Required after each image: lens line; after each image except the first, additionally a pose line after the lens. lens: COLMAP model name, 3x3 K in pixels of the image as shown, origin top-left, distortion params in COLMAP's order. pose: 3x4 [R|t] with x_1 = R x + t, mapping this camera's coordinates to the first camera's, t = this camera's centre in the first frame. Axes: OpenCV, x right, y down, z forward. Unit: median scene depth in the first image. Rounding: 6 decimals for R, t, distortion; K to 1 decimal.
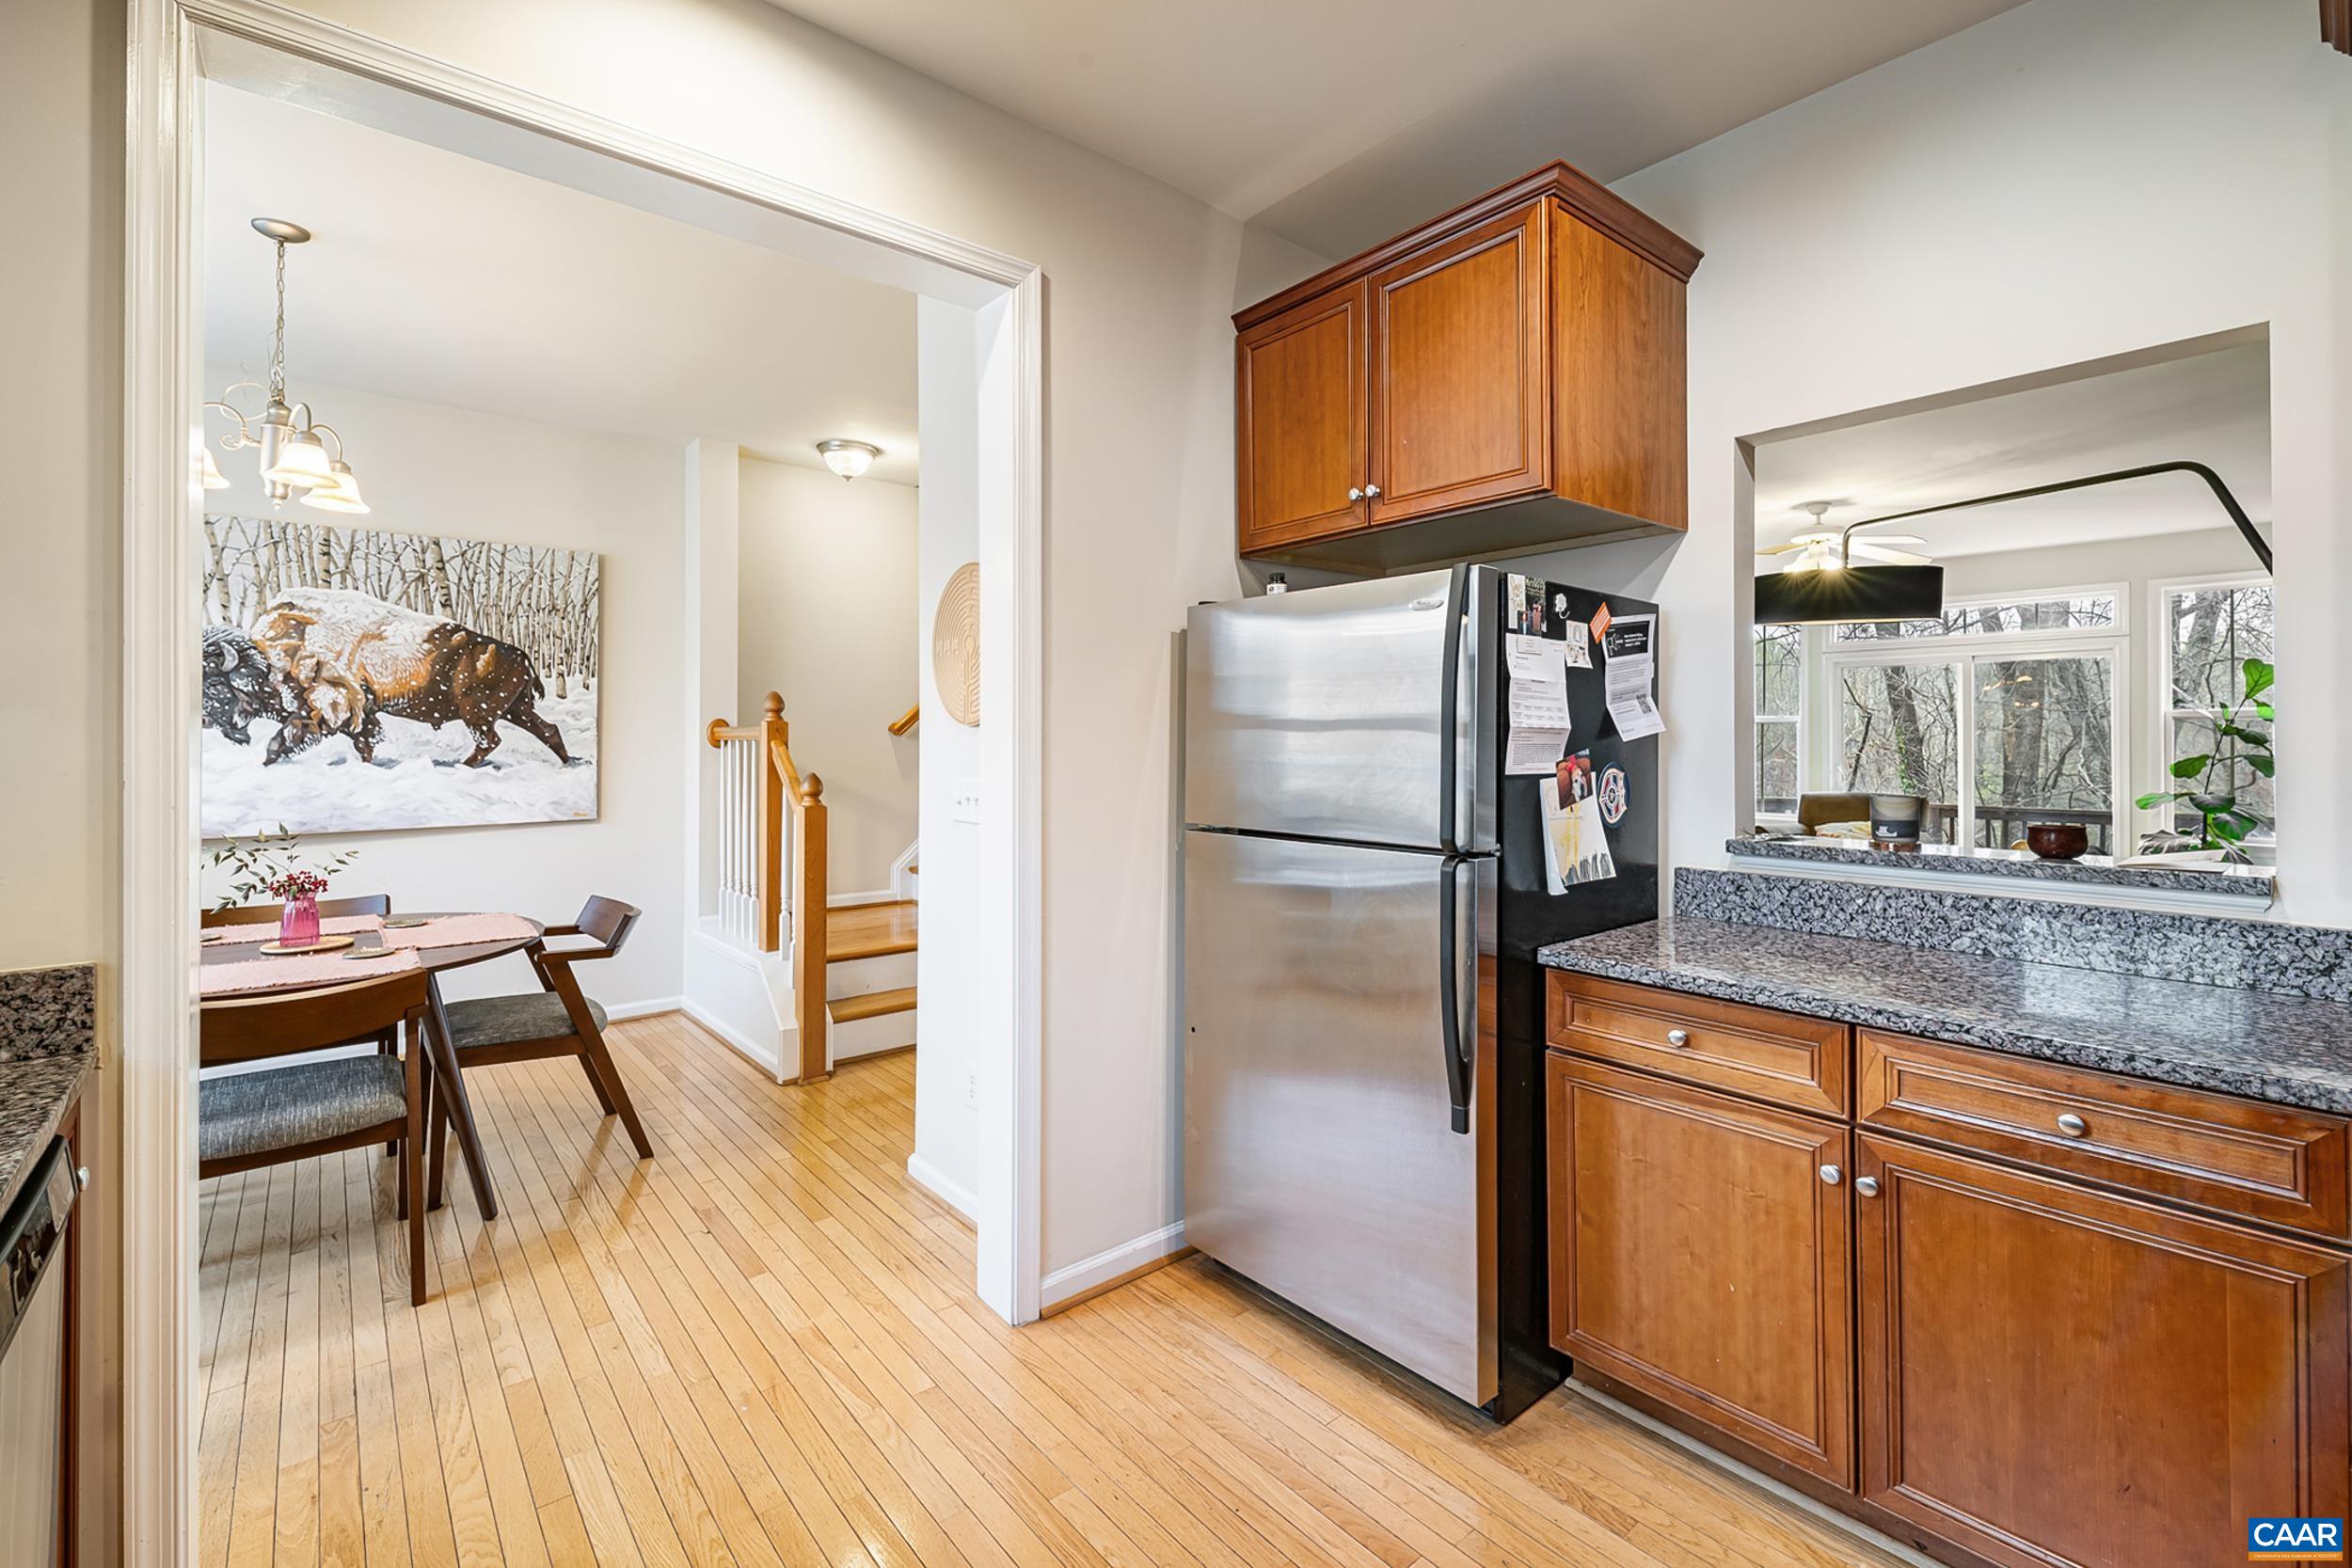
lens RADIAL K [[1027.5, 0, 1174.1], [0, 1027.5, 752.7], [0, 0, 1]] dist [0.008616, -0.000130]
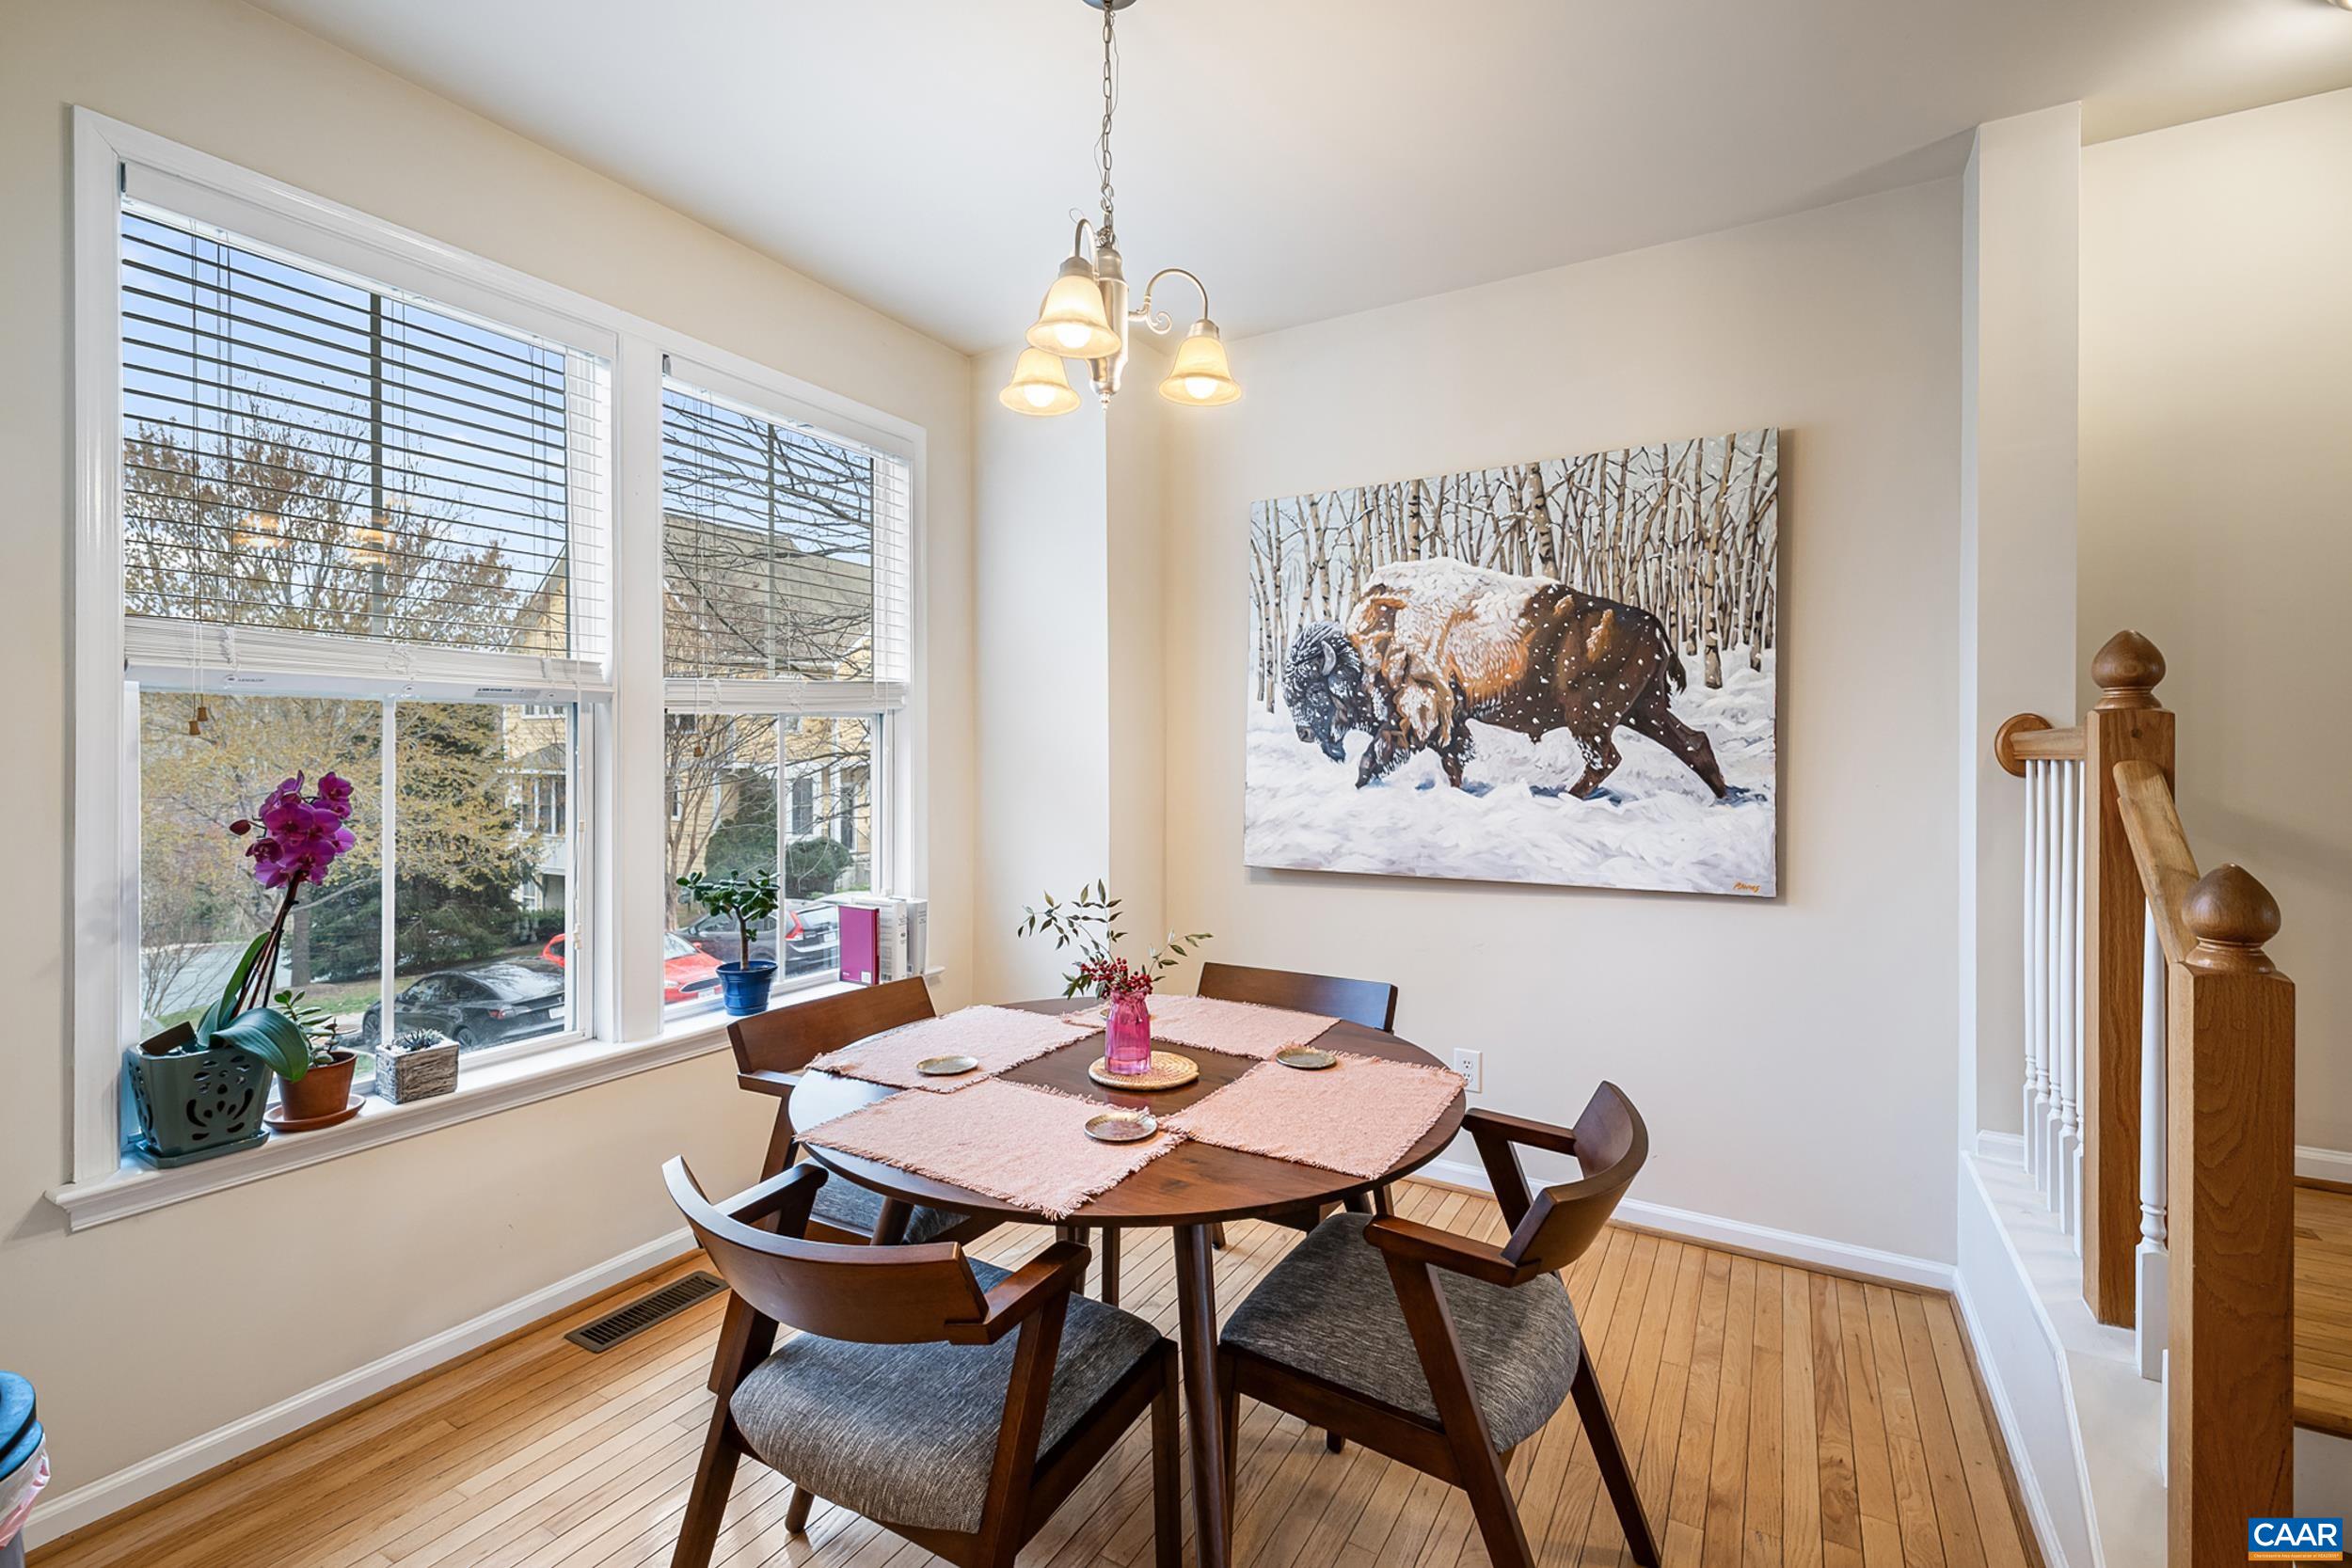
lens RADIAL K [[1027.5, 0, 1174.1], [0, 1027.5, 752.7], [0, 0, 1]] dist [0.008616, -0.000130]
pose [[0.334914, 0.000332, -0.942249, -0.153224], [-0.016068, 0.999857, -0.005359, -0.007965], [0.942112, 0.016935, 0.334871, 0.560052]]
